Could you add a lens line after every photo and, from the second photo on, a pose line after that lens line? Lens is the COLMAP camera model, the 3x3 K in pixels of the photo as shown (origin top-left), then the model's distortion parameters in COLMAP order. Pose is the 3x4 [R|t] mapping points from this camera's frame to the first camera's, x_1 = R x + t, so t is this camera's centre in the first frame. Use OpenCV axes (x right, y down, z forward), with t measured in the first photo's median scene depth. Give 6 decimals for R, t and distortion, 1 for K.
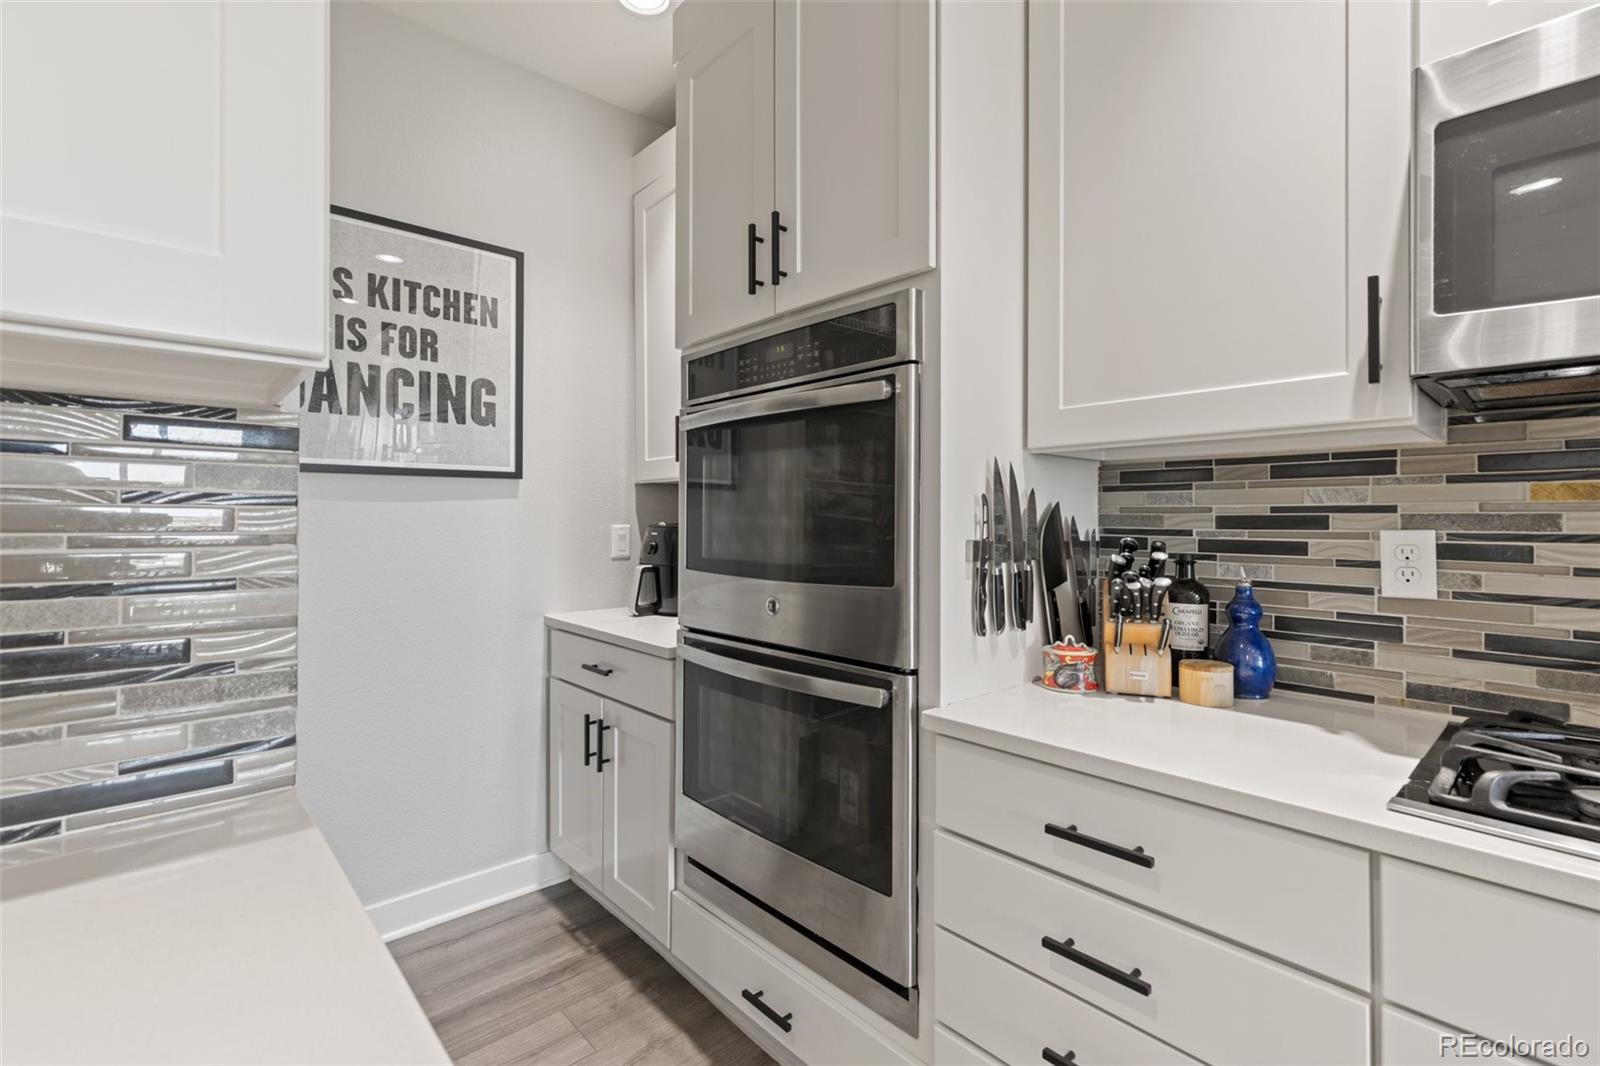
lens RADIAL K [[719.5, 0, 809.6], [0, 719.5, 508.6], [0, 0, 1]] dist [0.000838, -0.000065]
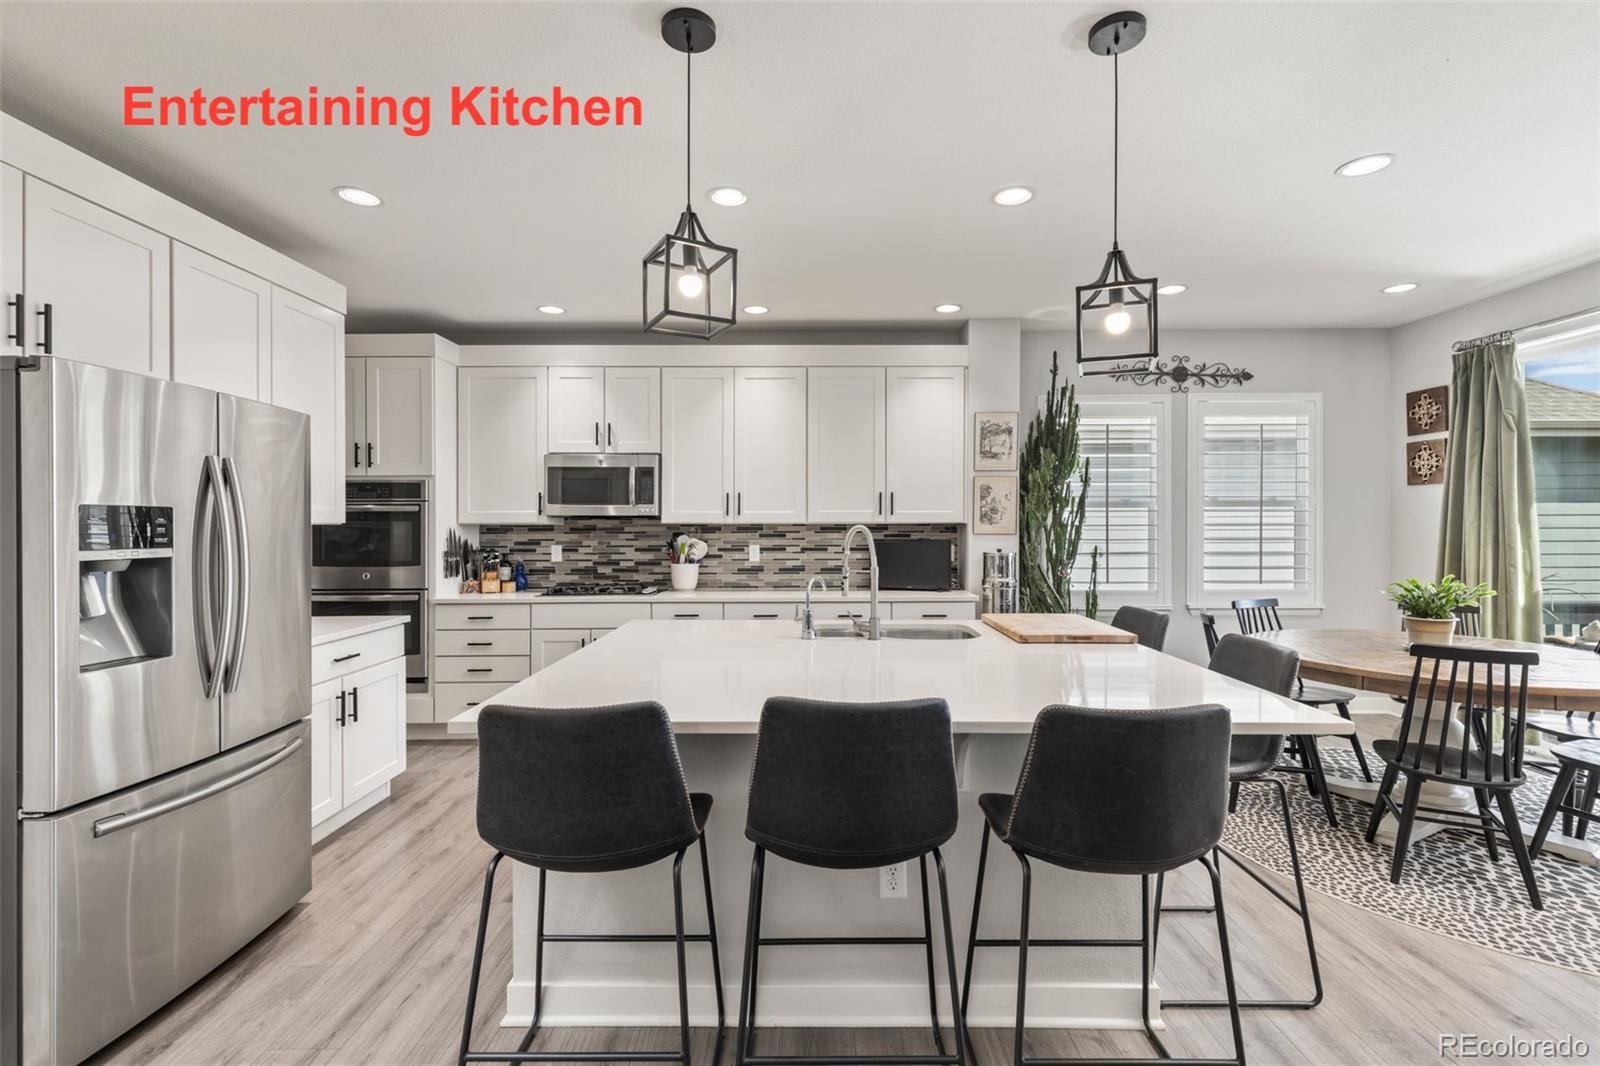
lens RADIAL K [[719.5, 0, 802.0], [0, 719.5, 528.5], [0, 0, 1]] dist [0.000838, -0.000065]
pose [[0.681893, -0.007392, 0.731415, -1.090161], [-0.002979, 0.999913, 0.012883, -0.109290], [-0.731446, -0.010964, 0.681811, -2.534972]]
